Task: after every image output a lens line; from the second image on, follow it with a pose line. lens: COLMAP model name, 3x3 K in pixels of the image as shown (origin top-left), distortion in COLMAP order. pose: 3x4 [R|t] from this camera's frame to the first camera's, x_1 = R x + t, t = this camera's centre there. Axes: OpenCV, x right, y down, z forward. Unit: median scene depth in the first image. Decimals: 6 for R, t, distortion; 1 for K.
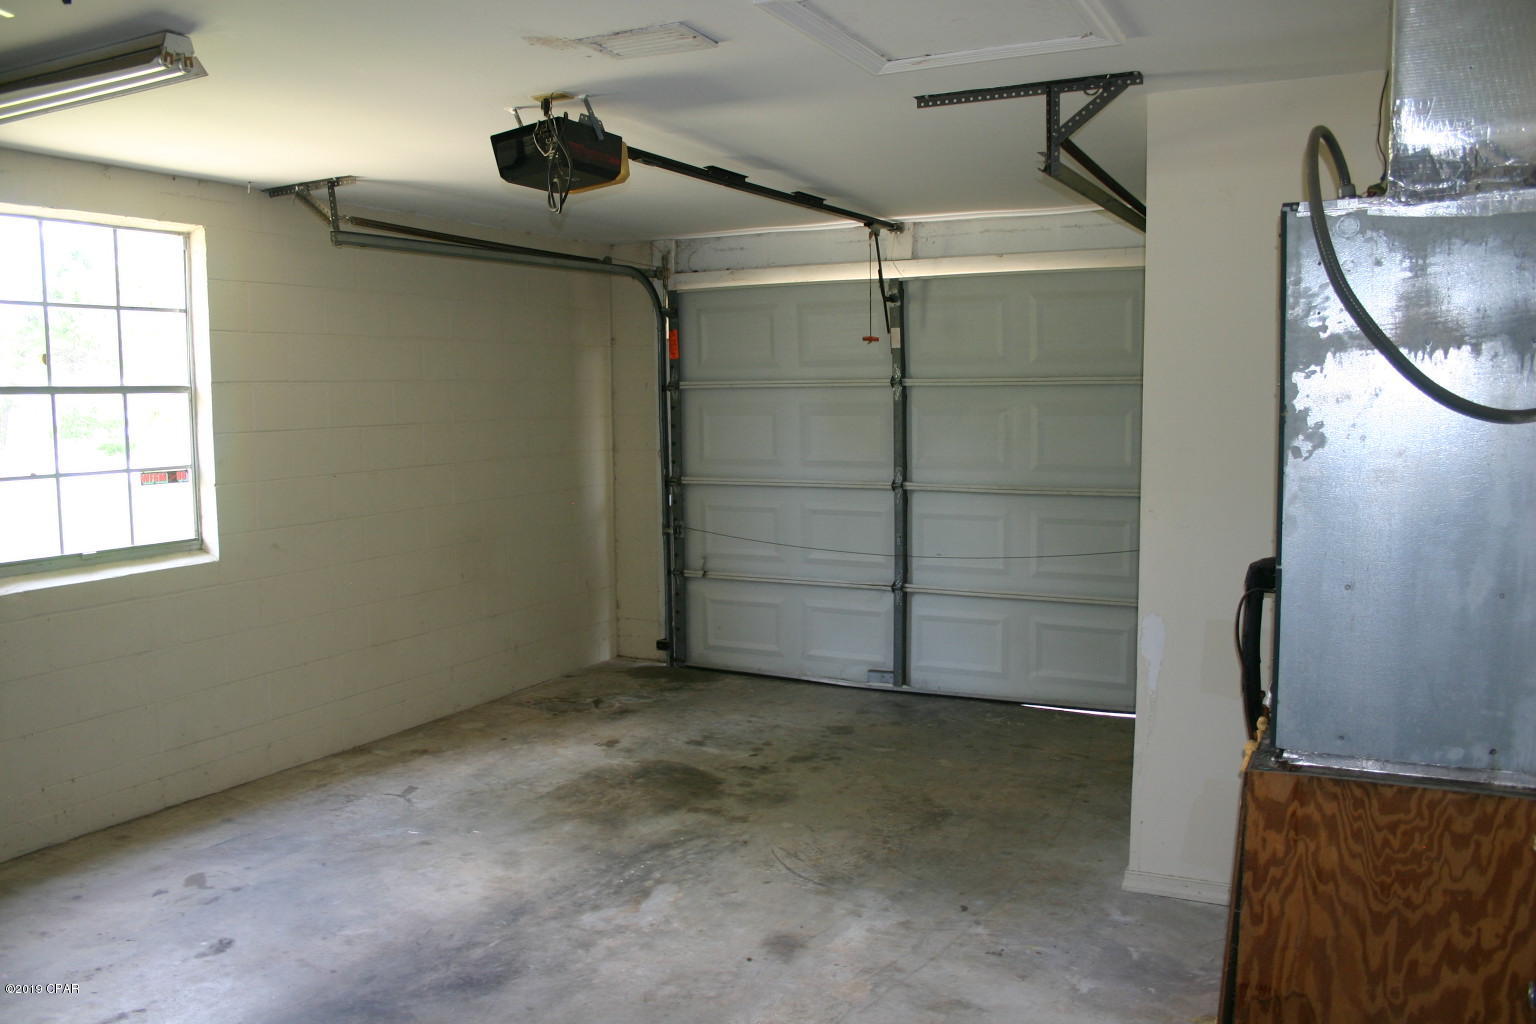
lens RADIAL K [[1238.4, 0, 768.0], [0, 1238.4, 511.9], [0, 0, 1]] dist [-0.094298, 0.045672]
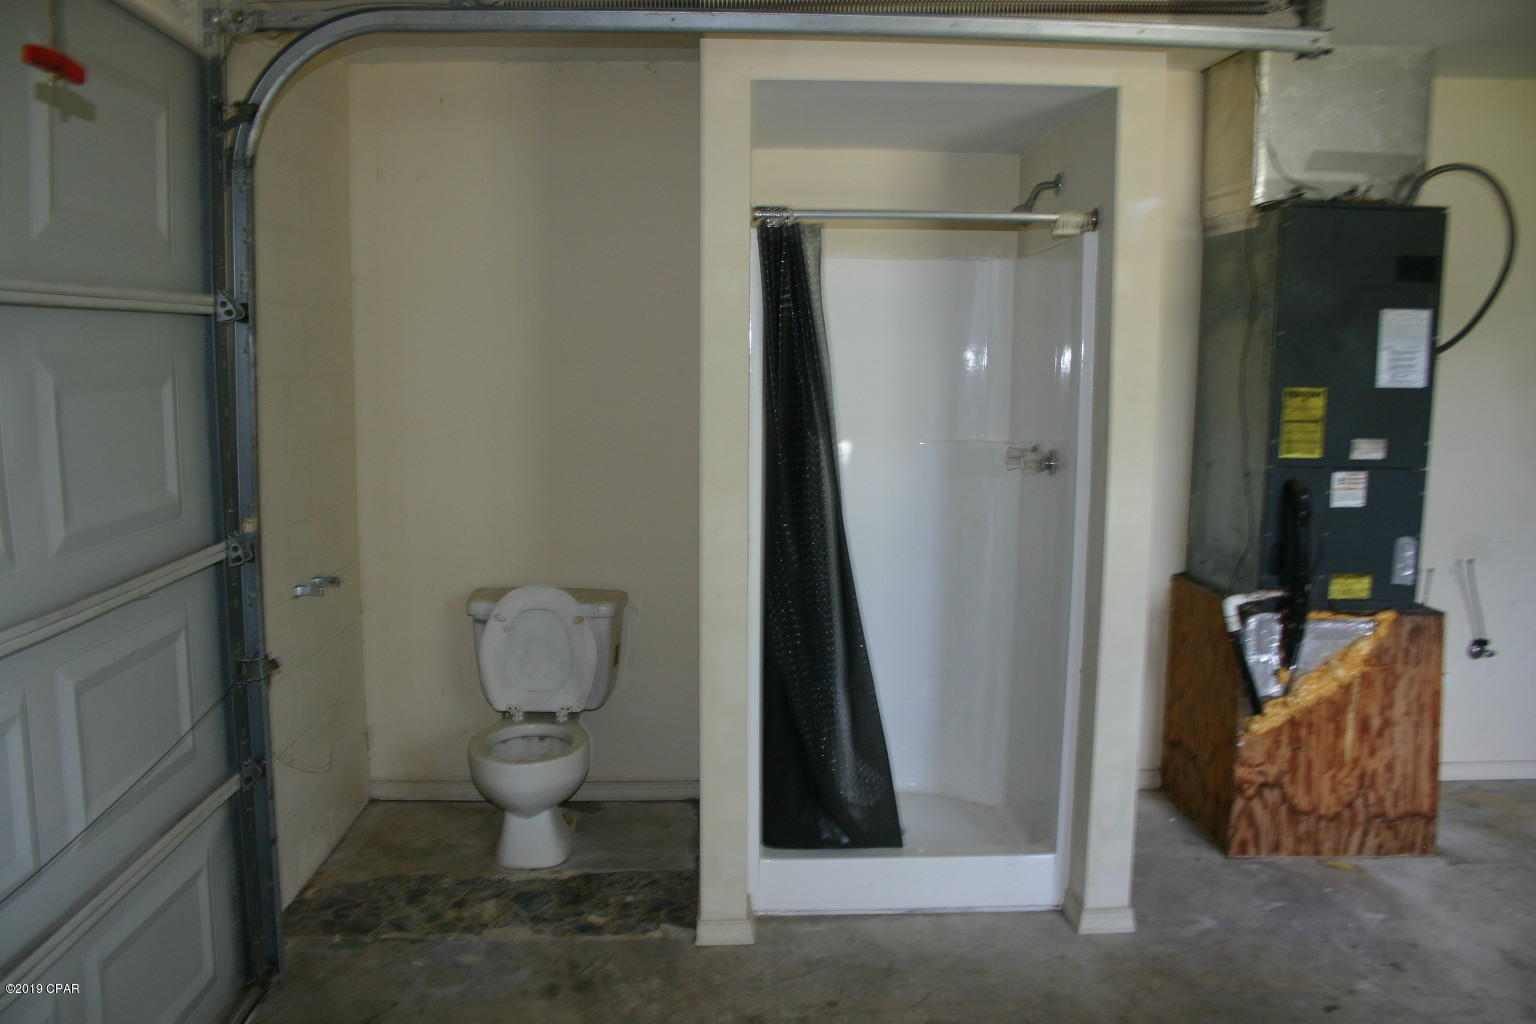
lens RADIAL K [[1238.4, 0, 767.9], [0, 1238.4, 507.5], [0, 0, 1]] dist [-0.094298, 0.045672]
pose [[-0.494007, -0.108750, 0.862630, -0.292394], [0.084441, 0.981456, 0.172087, -0.149277], [-0.865348, 0.157854, -0.475663, 1.689458]]
